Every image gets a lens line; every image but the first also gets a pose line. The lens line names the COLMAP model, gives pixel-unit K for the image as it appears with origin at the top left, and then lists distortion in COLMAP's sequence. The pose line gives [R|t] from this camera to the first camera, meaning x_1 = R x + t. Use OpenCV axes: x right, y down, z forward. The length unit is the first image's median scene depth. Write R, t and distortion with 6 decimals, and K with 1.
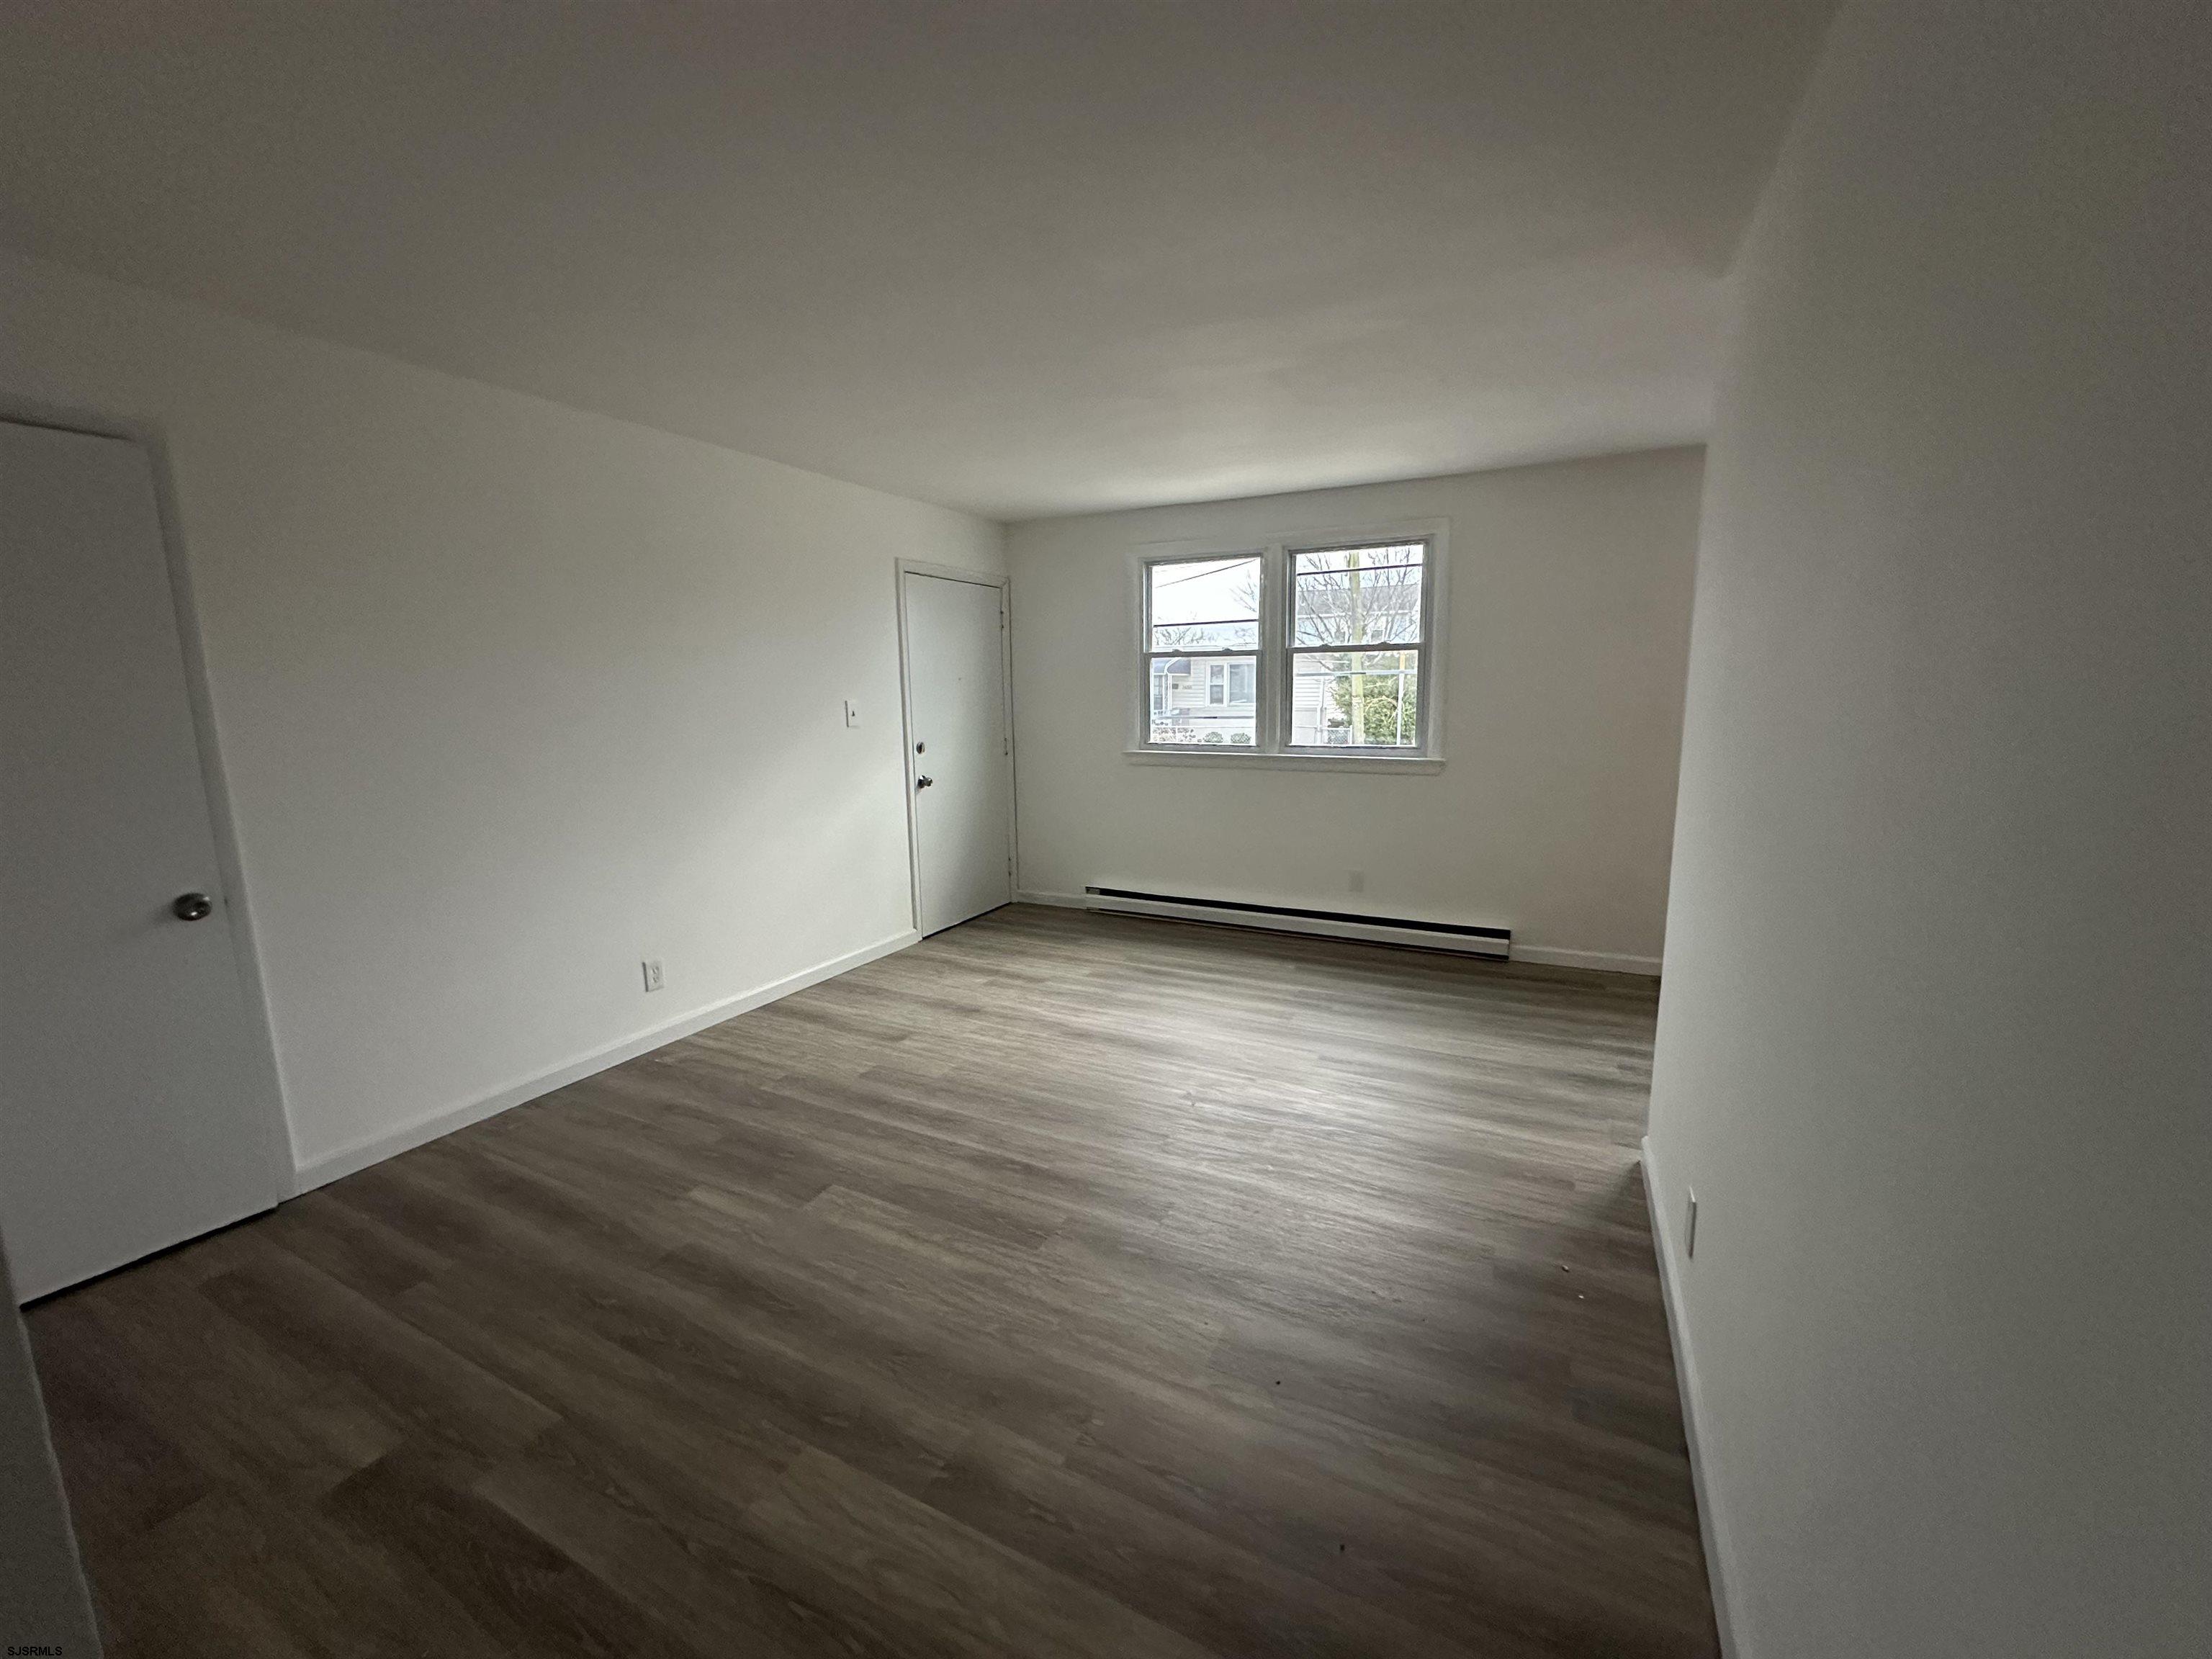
lens RADIAL K [[835.1, 0, 1132.9], [0, 835.1, 826.0], [0, 0, 1]] dist [-0.031729, 0.000076]
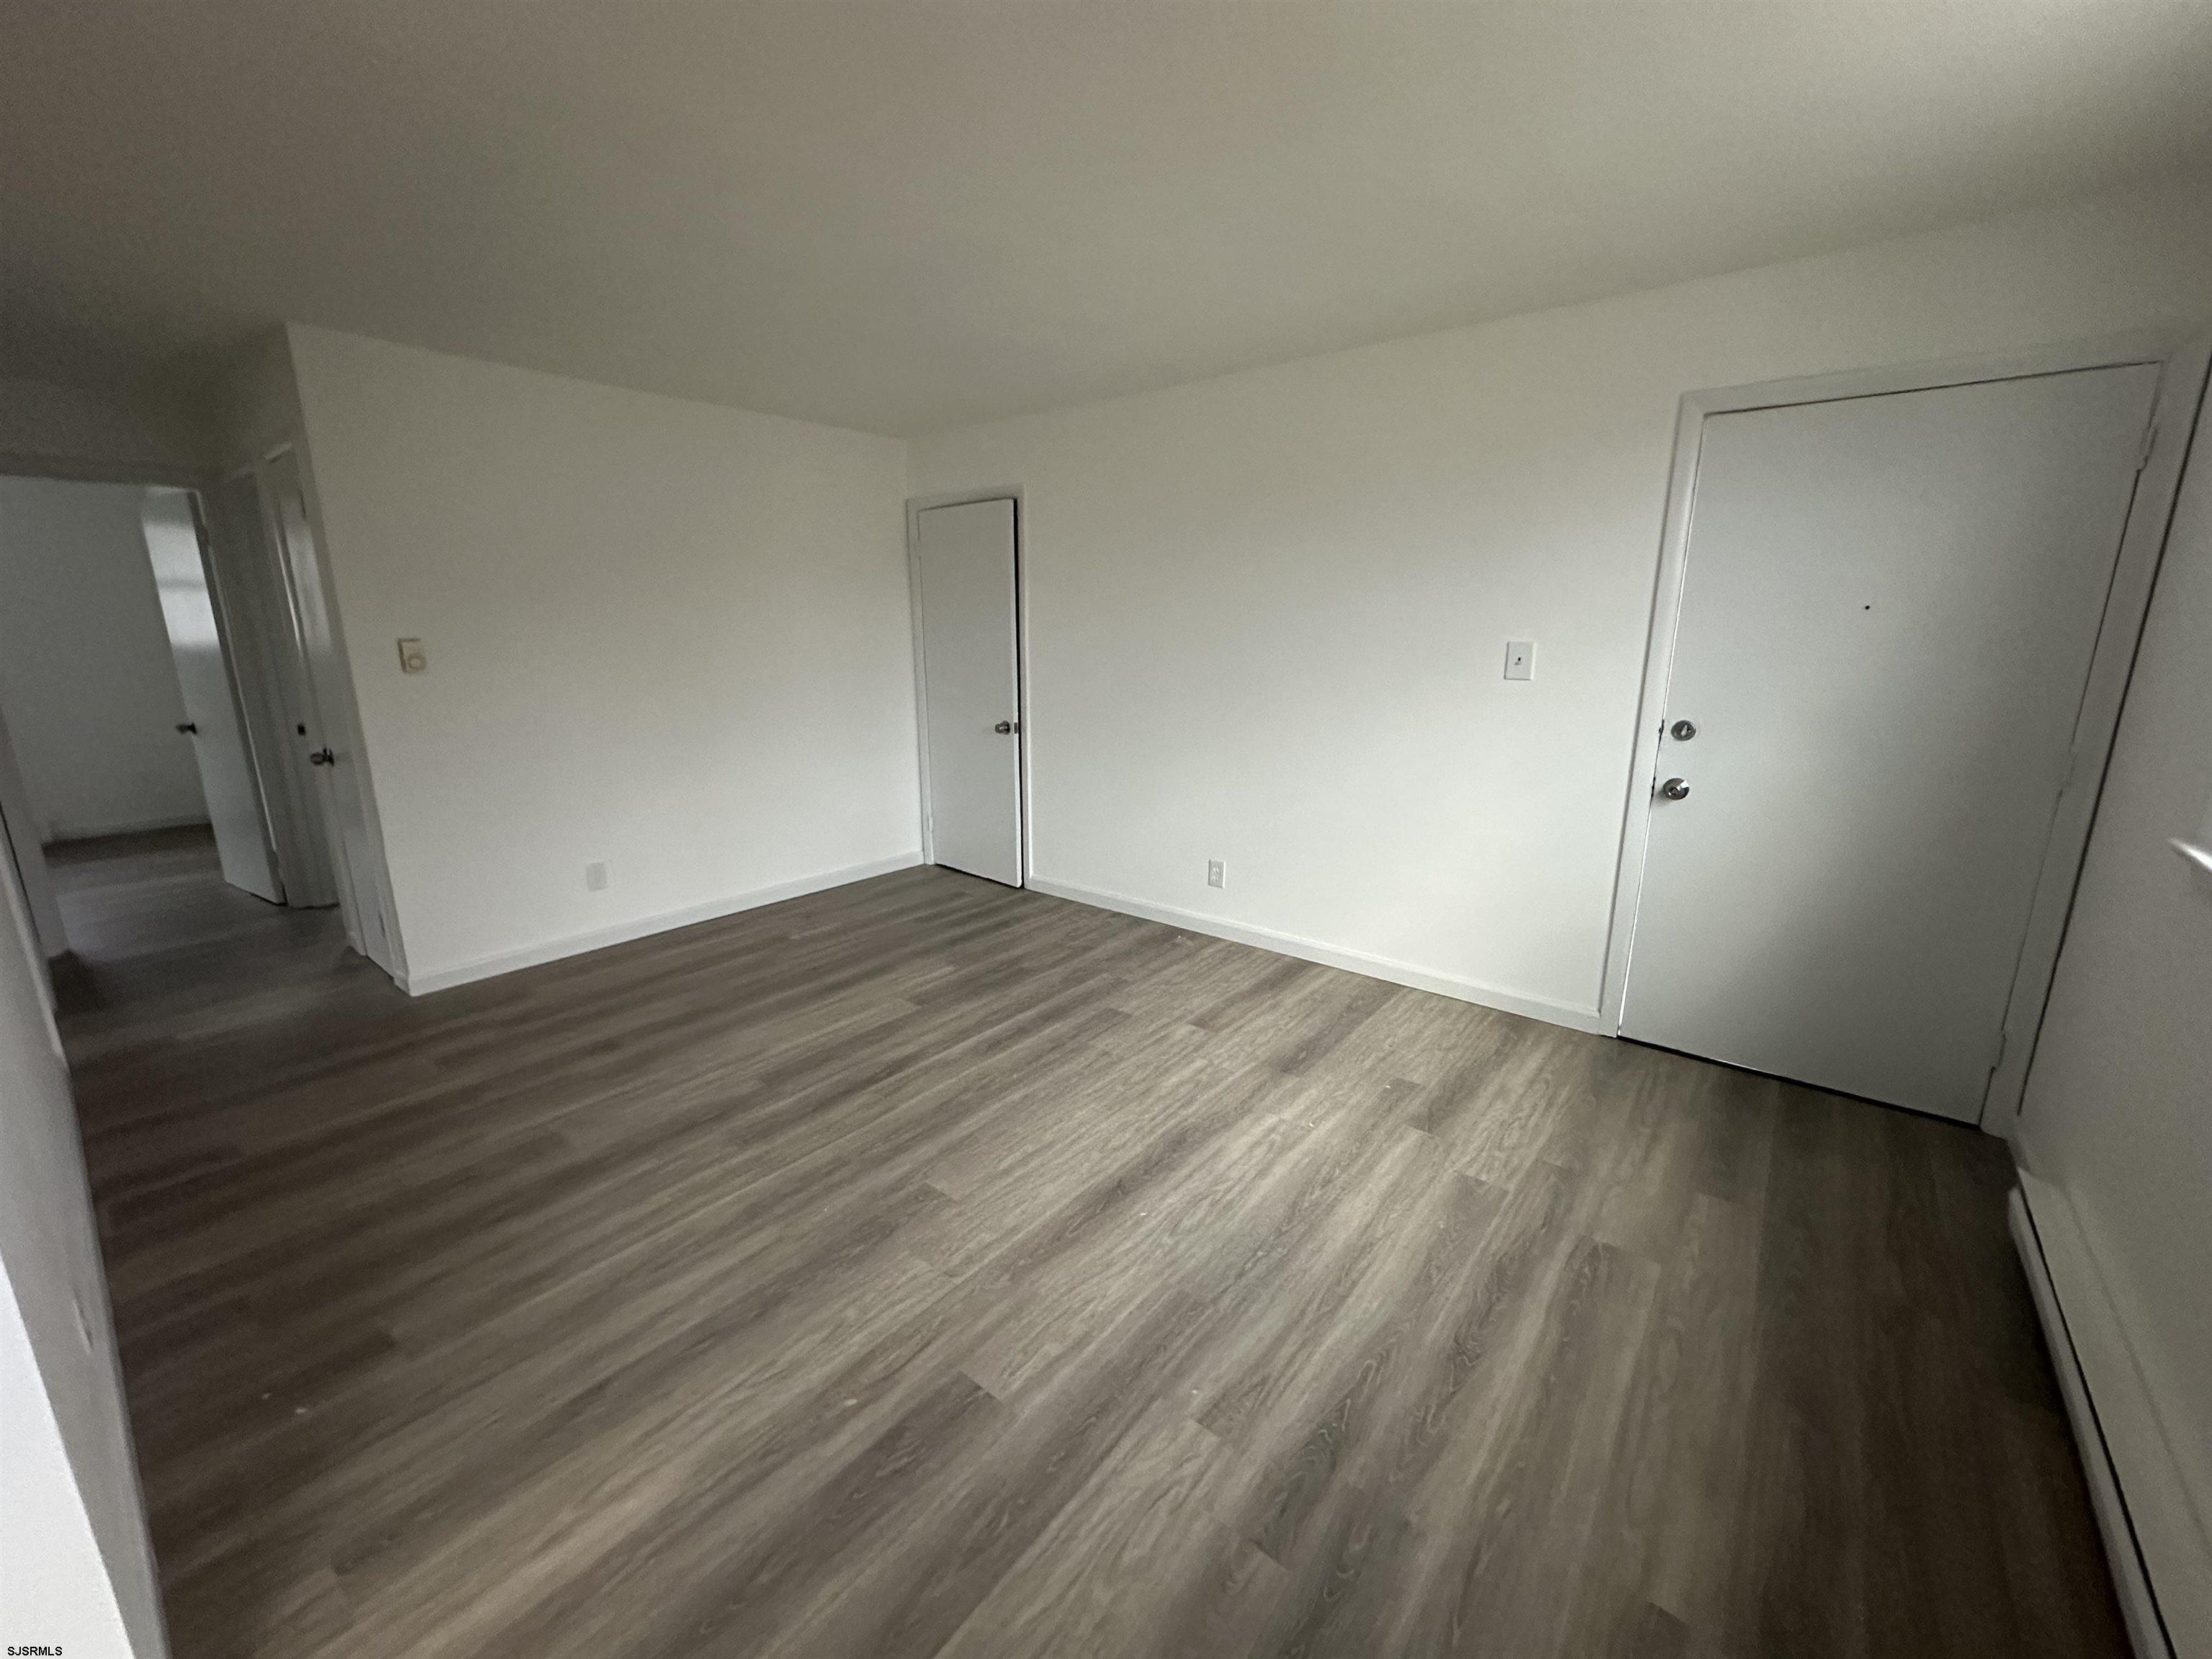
lens RADIAL K [[883.2, 0, 1098.0], [0, 883.2, 824.4], [0, 0, 1]] dist [-0.001446, 0.000116]
pose [[-0.238269, 0.228539, -0.943927, 0.601666], [-0.148458, 0.951926, 0.267950, -0.190124], [0.959785, 0.203978, -0.192886, 1.051032]]
